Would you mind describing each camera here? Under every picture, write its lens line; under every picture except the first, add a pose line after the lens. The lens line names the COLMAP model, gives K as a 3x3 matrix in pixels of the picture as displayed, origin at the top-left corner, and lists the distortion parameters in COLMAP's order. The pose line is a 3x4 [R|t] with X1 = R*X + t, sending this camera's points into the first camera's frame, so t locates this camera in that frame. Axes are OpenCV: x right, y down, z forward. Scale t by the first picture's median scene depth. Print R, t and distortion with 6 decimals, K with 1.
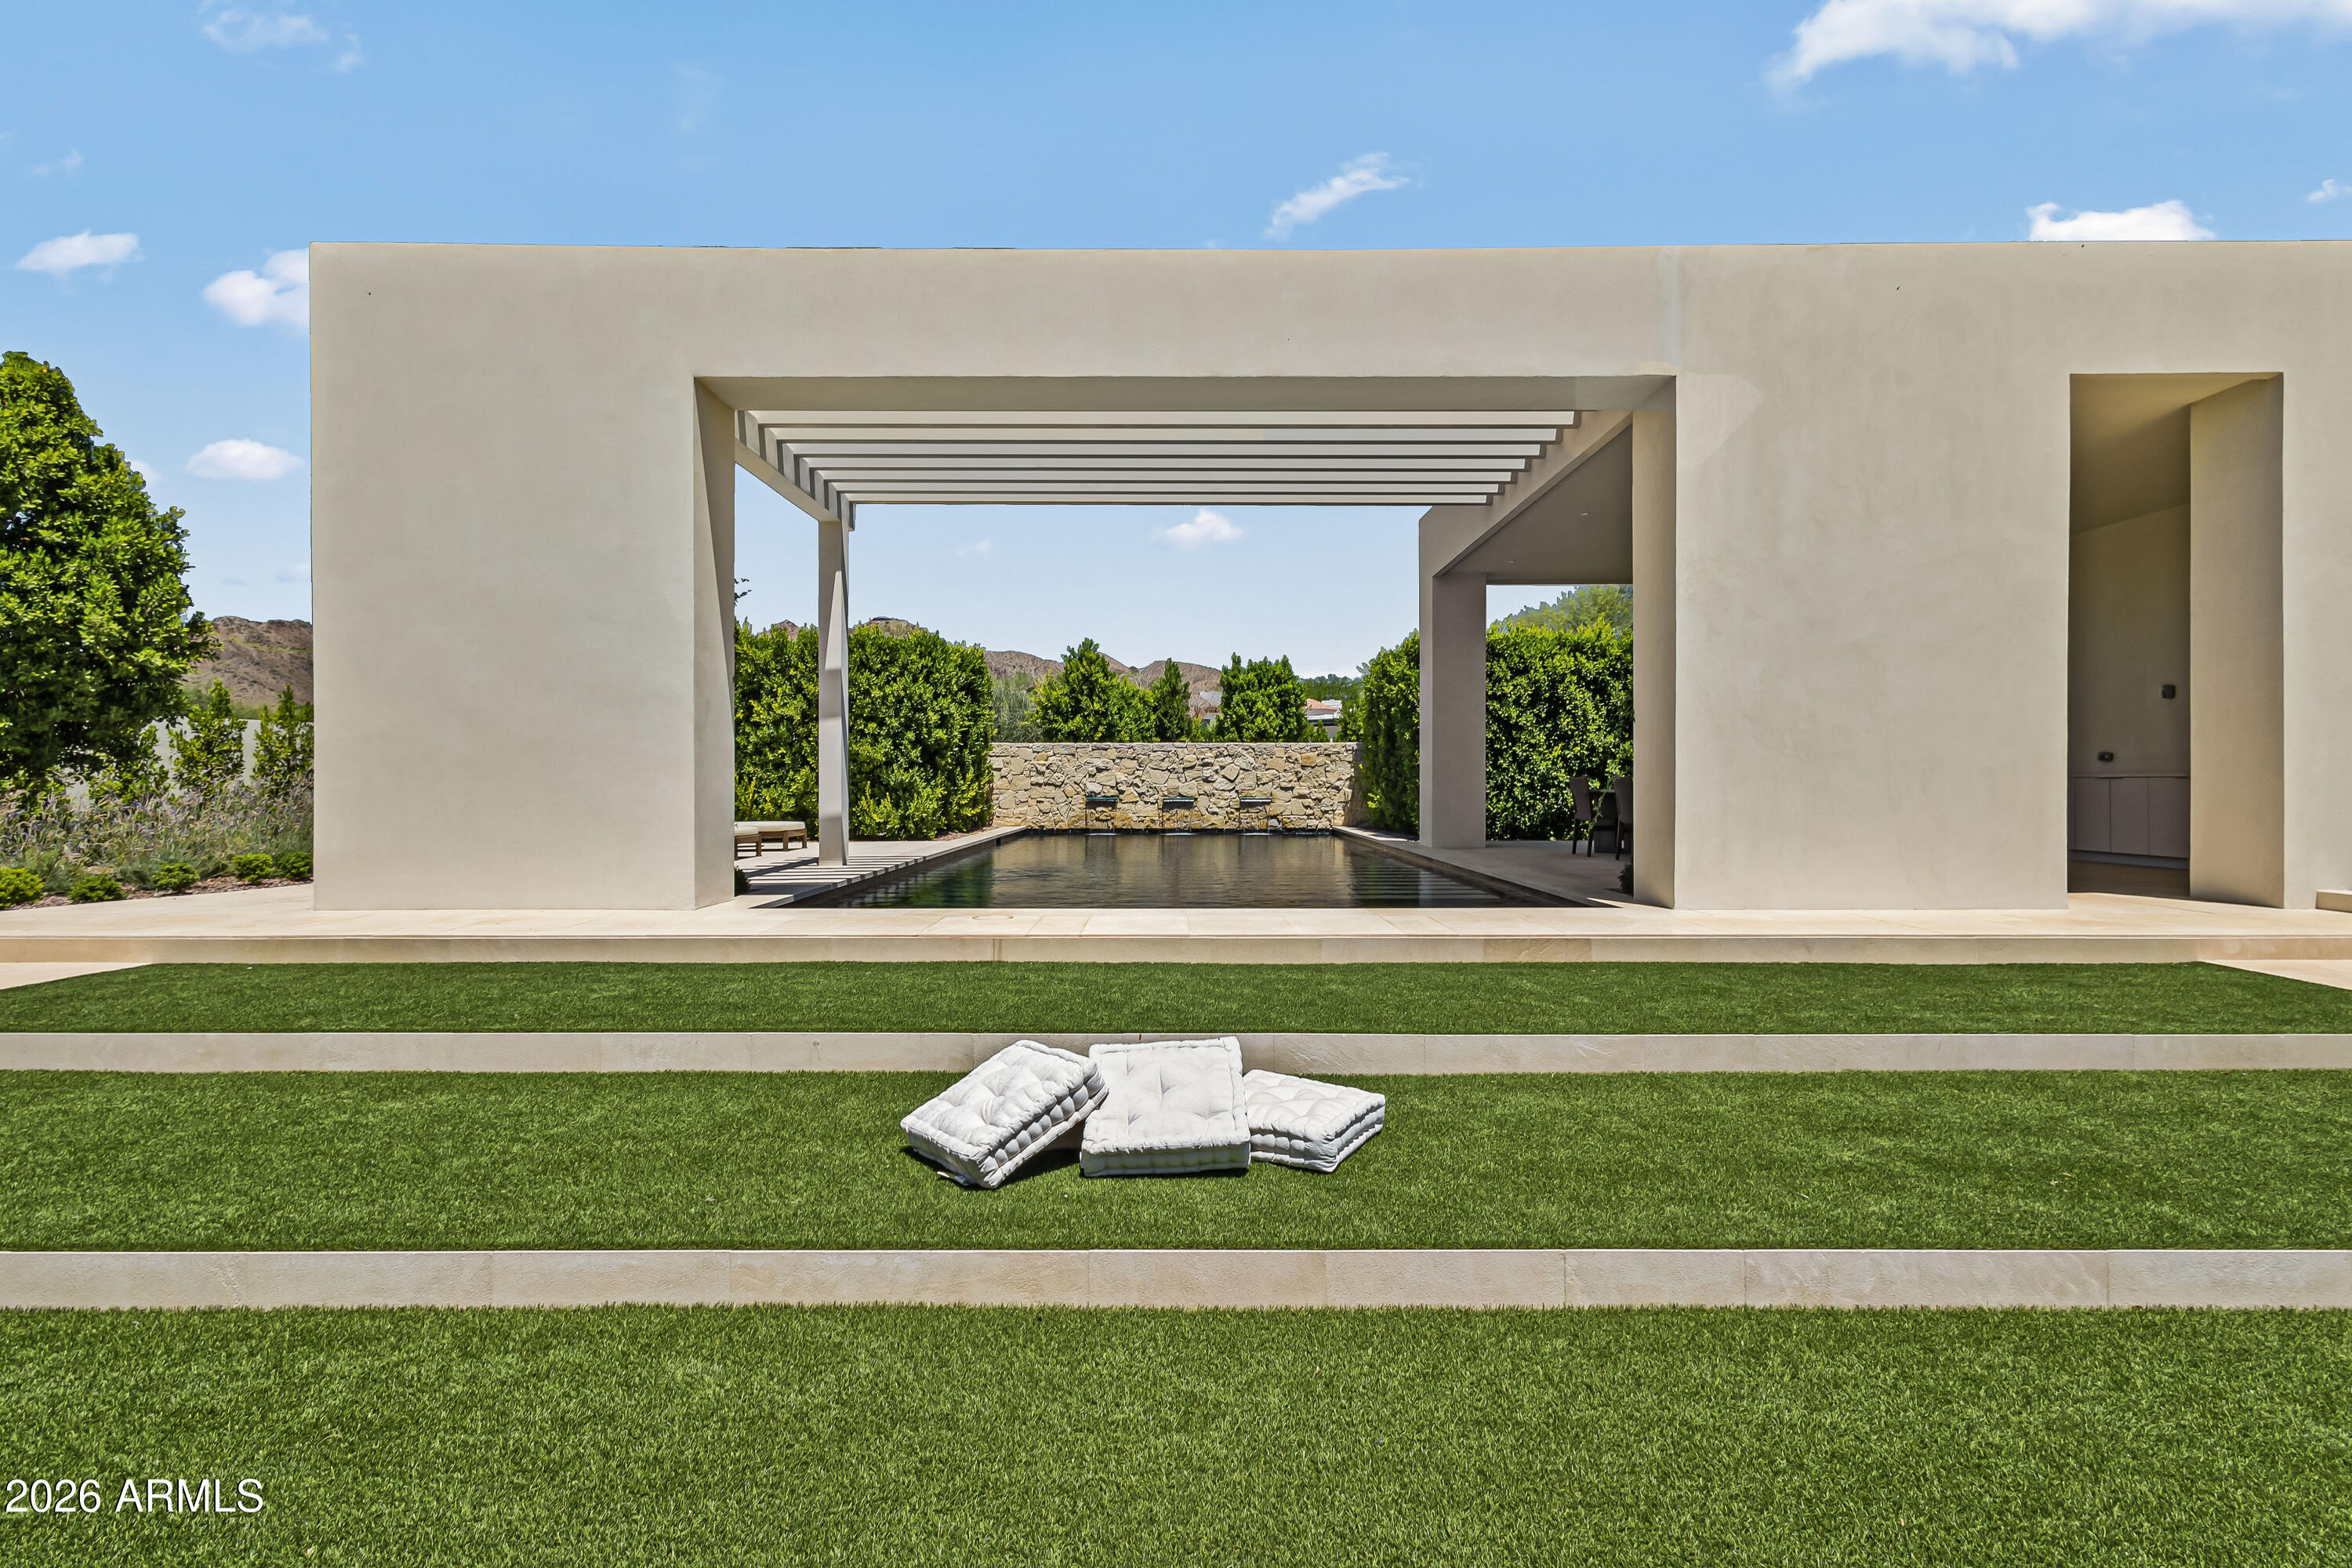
lens RADIAL K [[1140.5, 0, 1176.0], [0, 1140.5, 784.0], [0, 0, 1]] dist [0.006224, -0.000956]
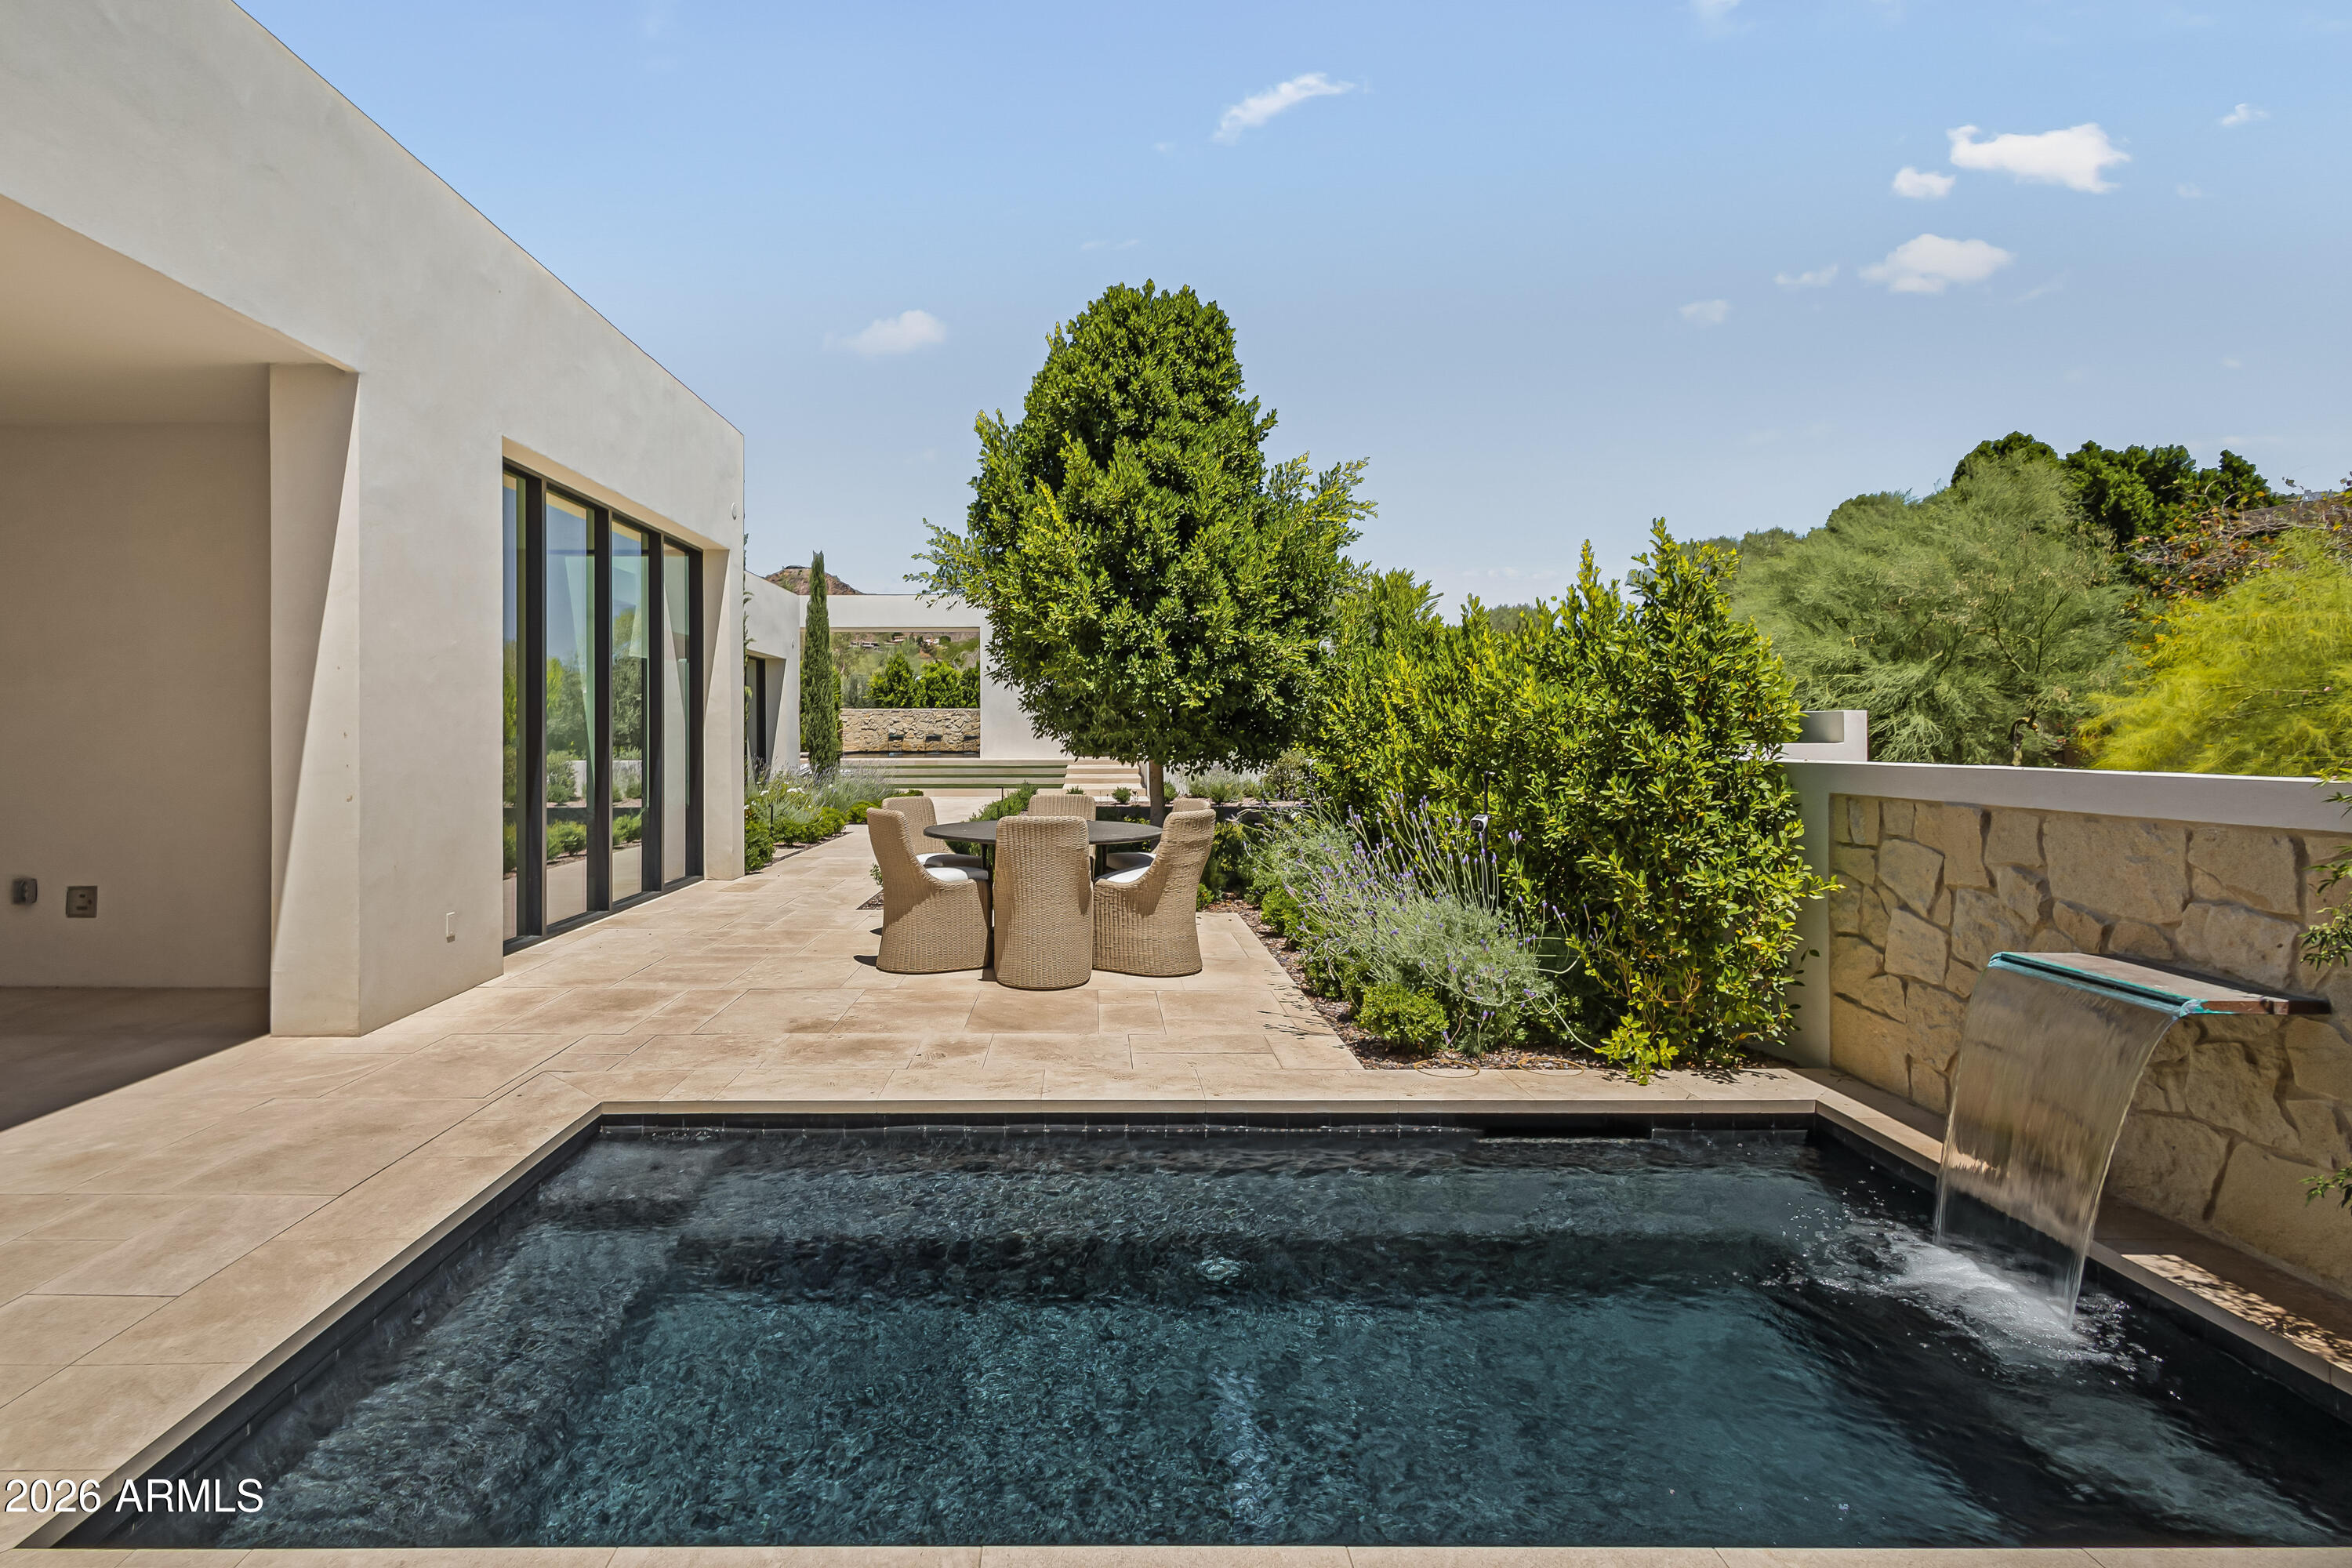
lens RADIAL K [[1184.2, 0, 1089.5], [0, 1184.2, 729.6], [0, 0, 1]] dist [0.016065, 0.000119]
pose [[0.999943, -0.002007, -0.010459, 0.395270], [0.001987, 0.999996, -0.001924, 0.007786], [0.010463, 0.001903, 0.999943, -1.457915]]
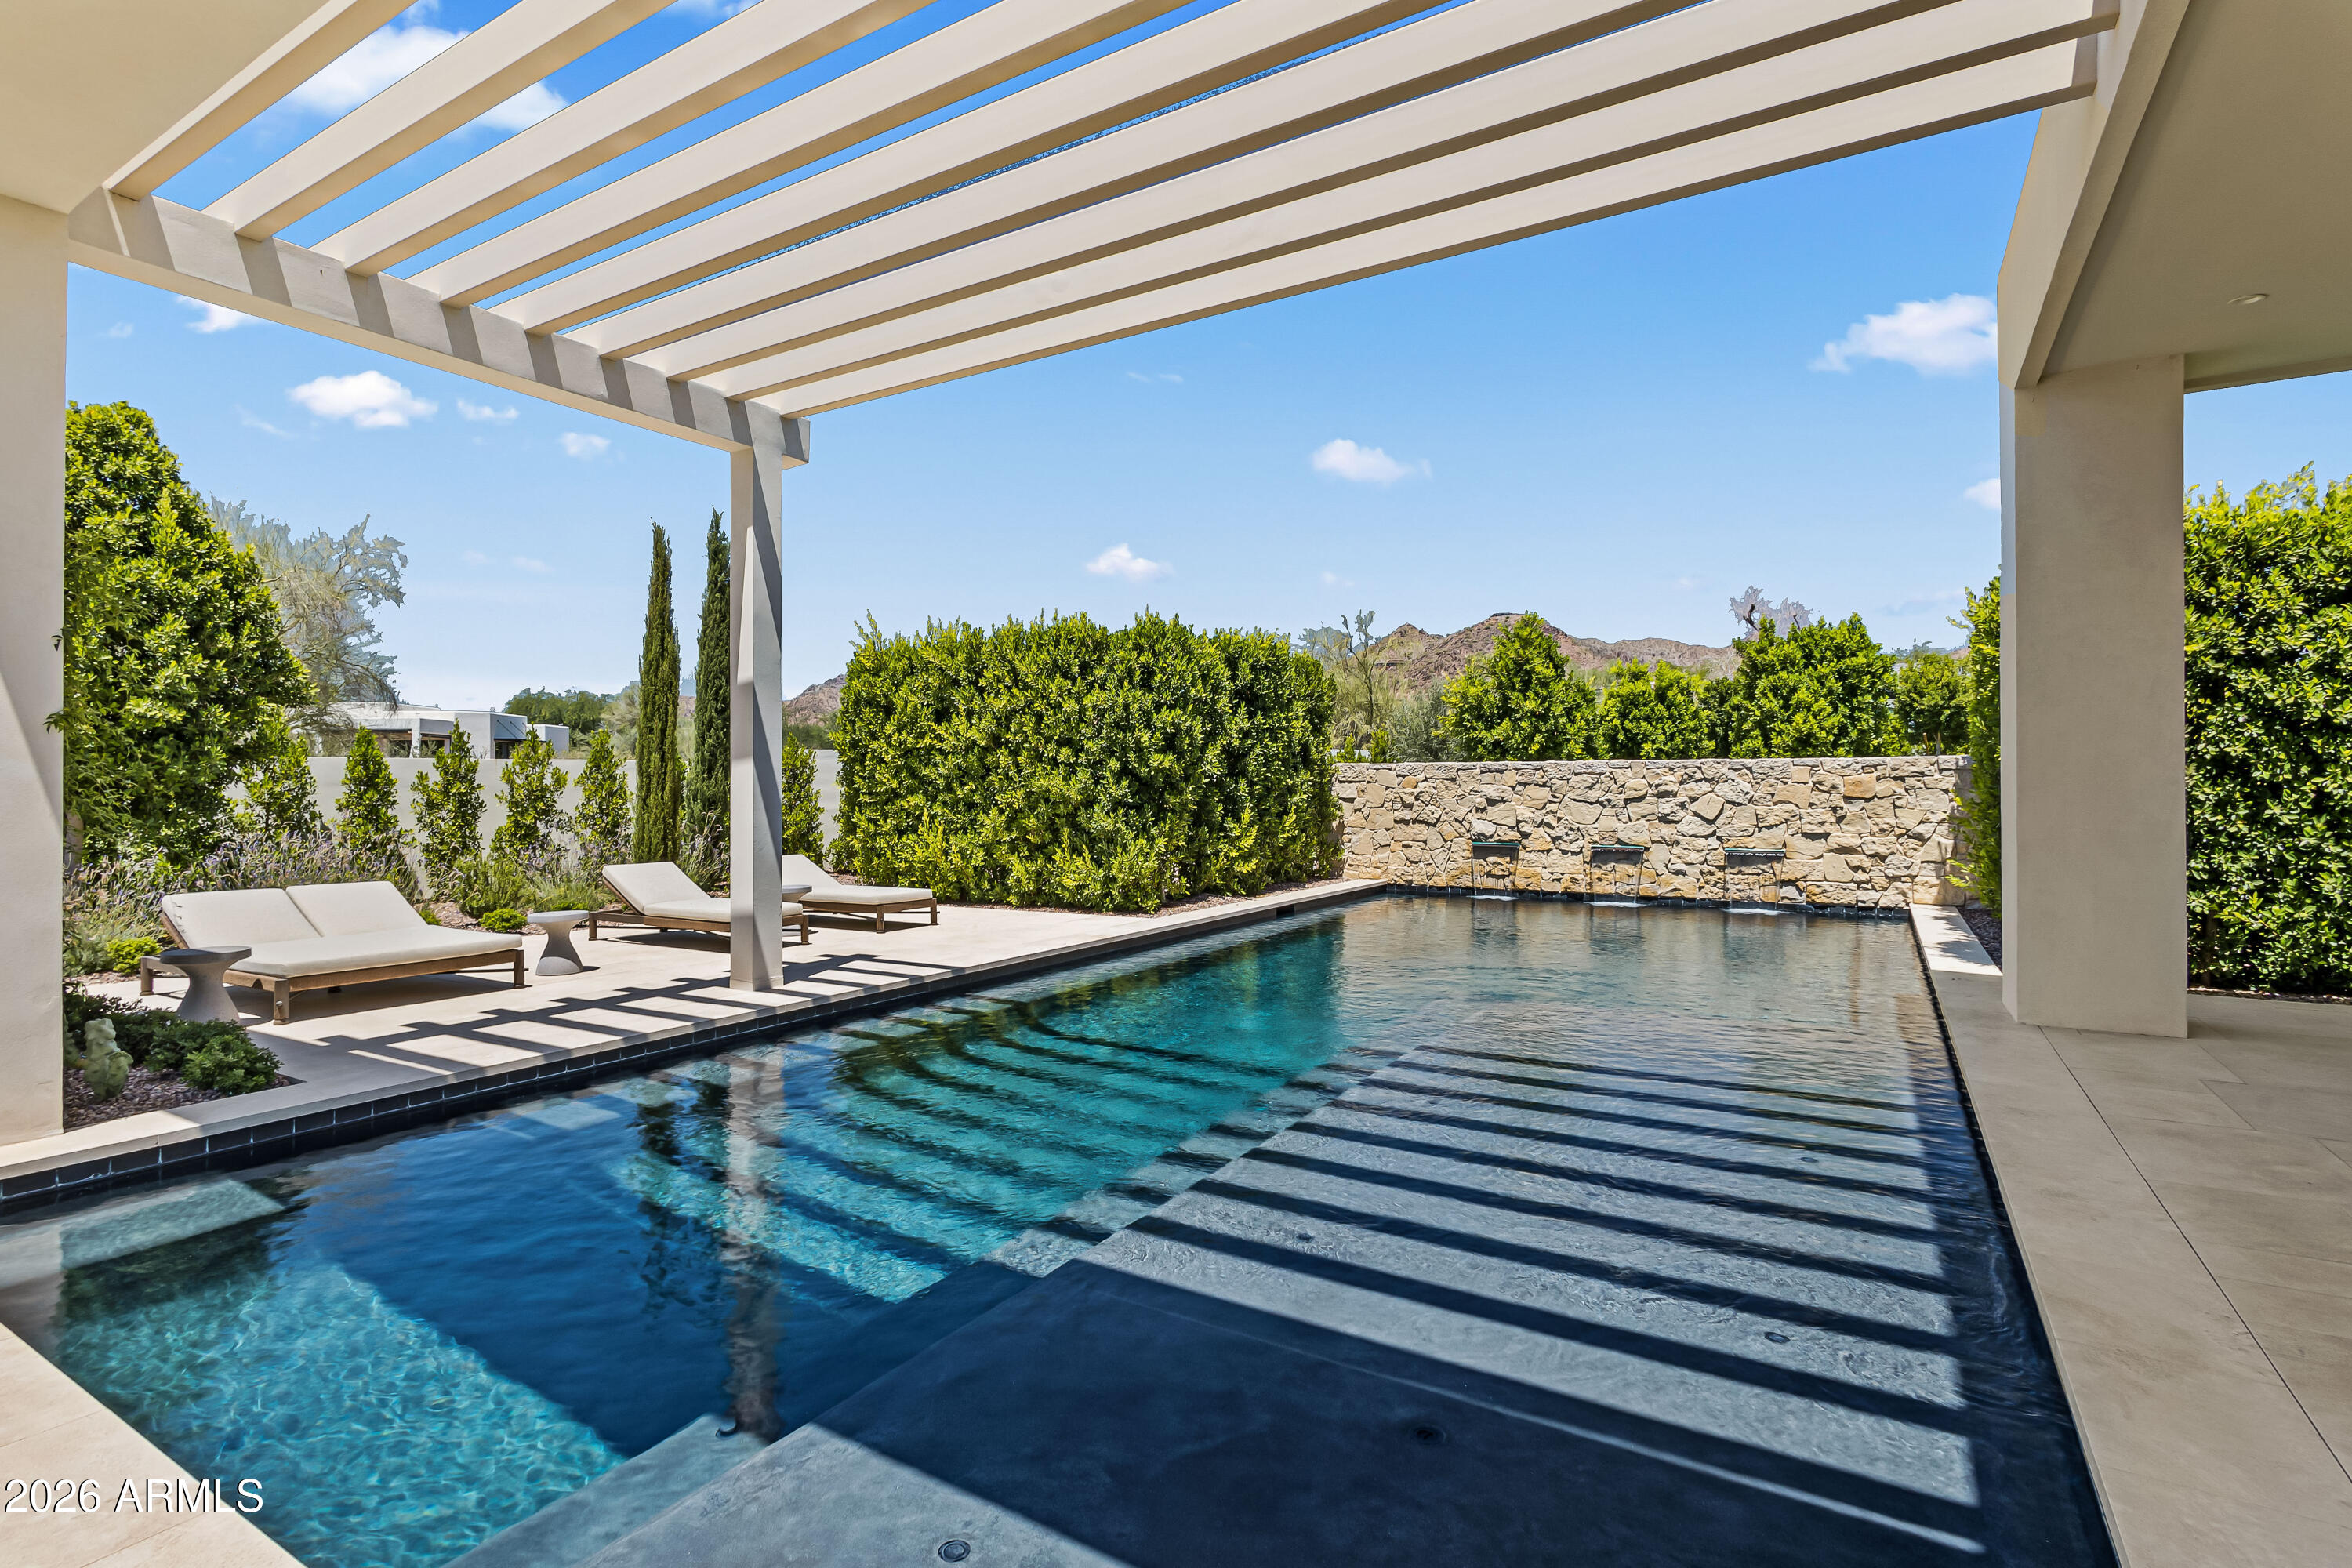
lens RADIAL K [[1143.3, 0, 1127.7], [0, 1143.3, 784.6], [0, 0, 1]] dist [0.001576, 0.000277]
pose [[0.838250, -0.000552, -0.545286, 0.158418], [0.001000, 0.999999, 0.000525, -0.030052], [0.545286, -0.000985, 0.838250, 0.406237]]
